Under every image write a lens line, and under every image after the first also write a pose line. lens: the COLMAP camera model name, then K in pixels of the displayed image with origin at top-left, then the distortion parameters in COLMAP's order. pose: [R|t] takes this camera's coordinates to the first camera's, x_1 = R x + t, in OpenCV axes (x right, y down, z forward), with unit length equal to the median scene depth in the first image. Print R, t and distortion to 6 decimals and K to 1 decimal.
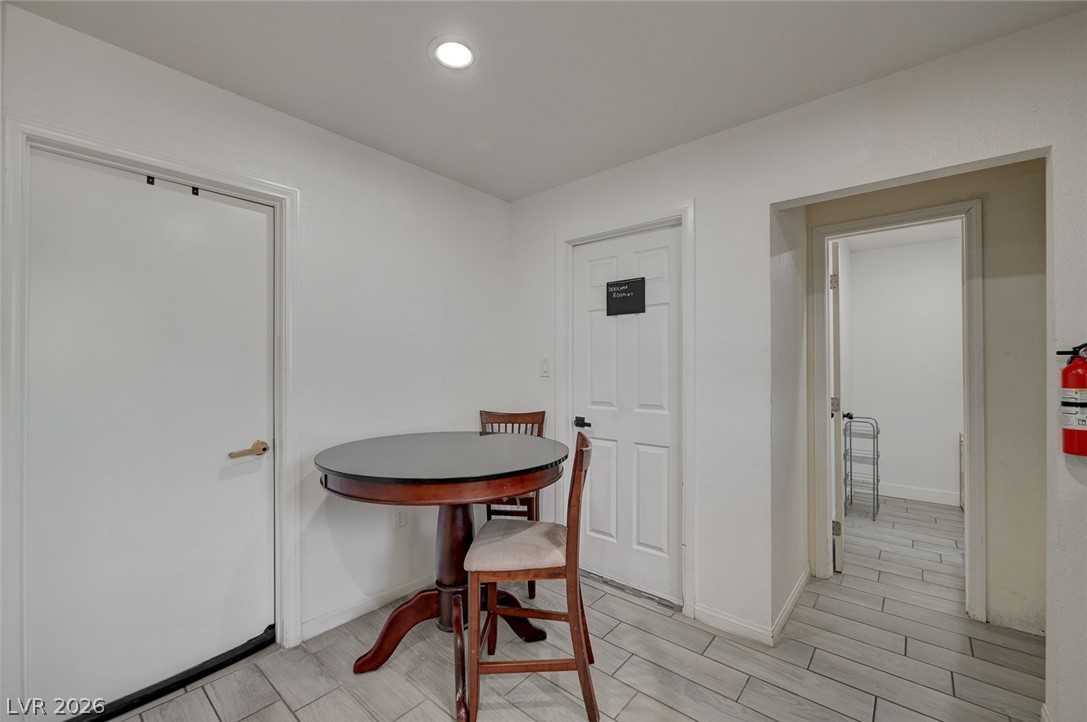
lens RADIAL K [[439.3, 0, 546.0], [0, 439.3, 363.6], [0, 0, 1]] dist [-0.004061, -0.000186]
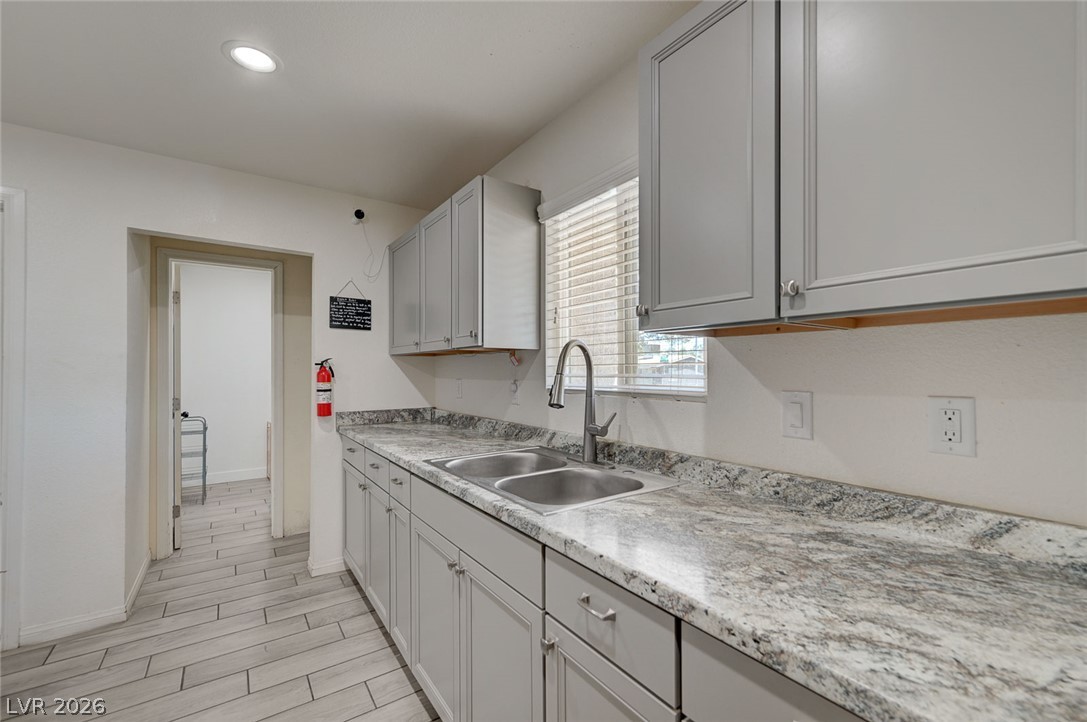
lens RADIAL K [[459.6, 0, 548.8], [0, 459.6, 368.0], [0, 0, 1]] dist [0.011650, 0.000218]
pose [[0.259555, 0.003913, 0.965720, -0.286268], [-0.005131, 0.999983, -0.002672, -0.004264], [-0.965715, -0.004262, 0.259571, -0.286365]]
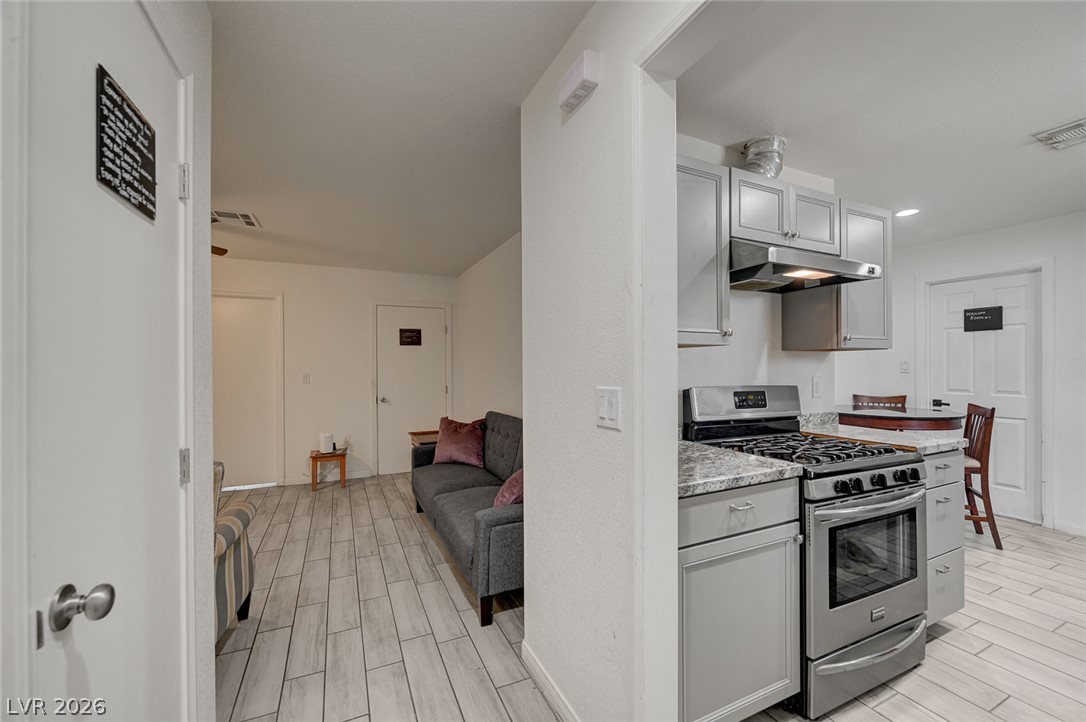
lens RADIAL K [[438.8, 0, 545.5], [0, 438.8, 363.6], [0, 0, 1]] dist [-0.004061, -0.000186]
pose [[0.912711, -0.003830, -0.408587, -0.589941], [0.005173, 0.999984, 0.002180, -0.011599], [0.408573, -0.004103, 0.912717, -0.999721]]
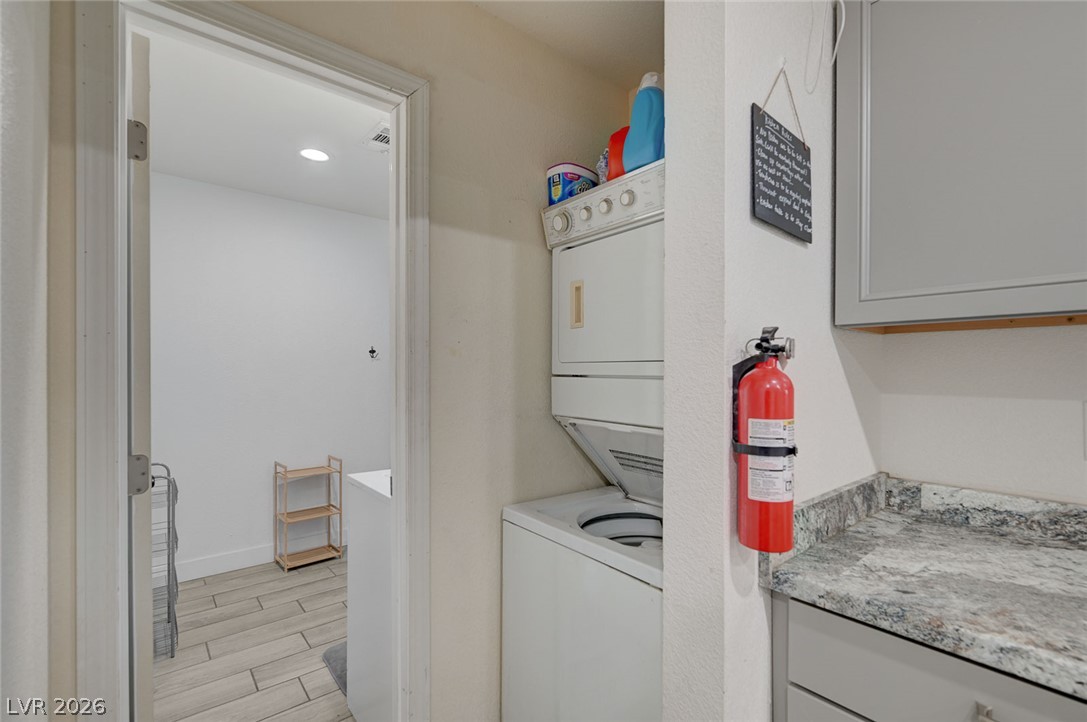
lens RADIAL K [[484.6, 0, 545.1], [0, 484.6, 371.6], [0, 0, 1]] dist [0.014990, -0.000118]
pose [[0.174110, -0.002164, 0.984724, 0.338364], [-0.010097, 0.999941, 0.003983, 0.001747], [-0.984674, -0.010636, 0.174078, 0.641343]]
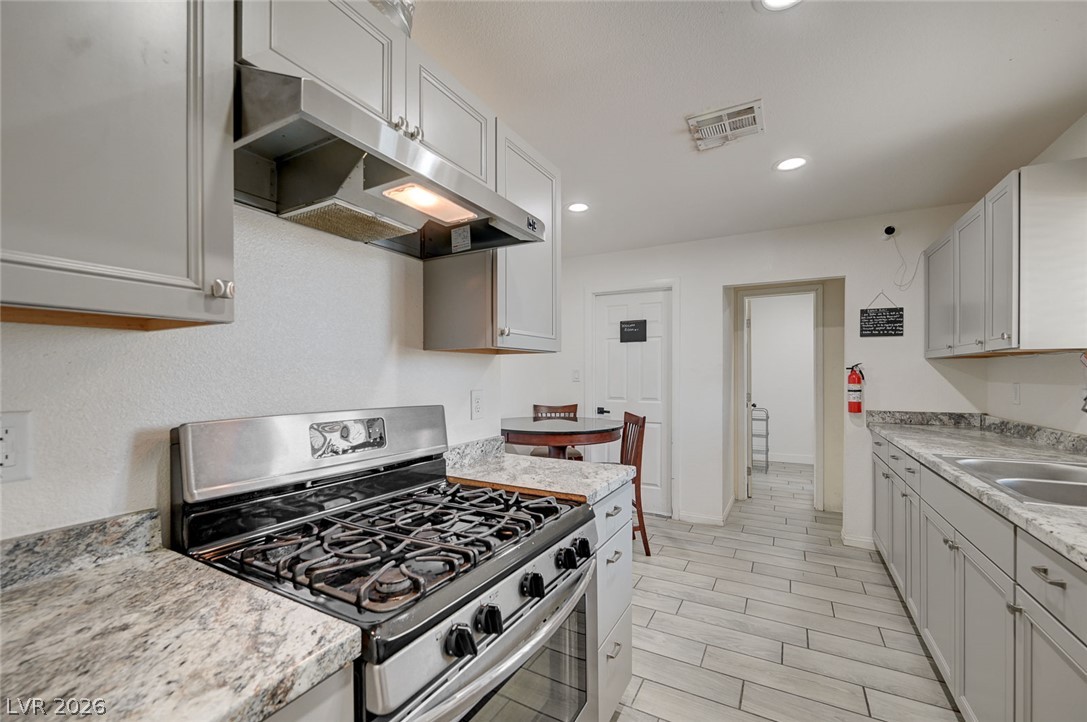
lens RADIAL K [[439.3, 0, 547.4], [0, 439.3, 376.3], [0, 0, 1]] dist [-0.006772, 0.000083]
pose [[0.980547, -0.002689, 0.196268, -0.454648], [0.000497, 0.999937, 0.011215, -0.005512], [-0.196286, -0.010899, 0.980486, -0.527000]]
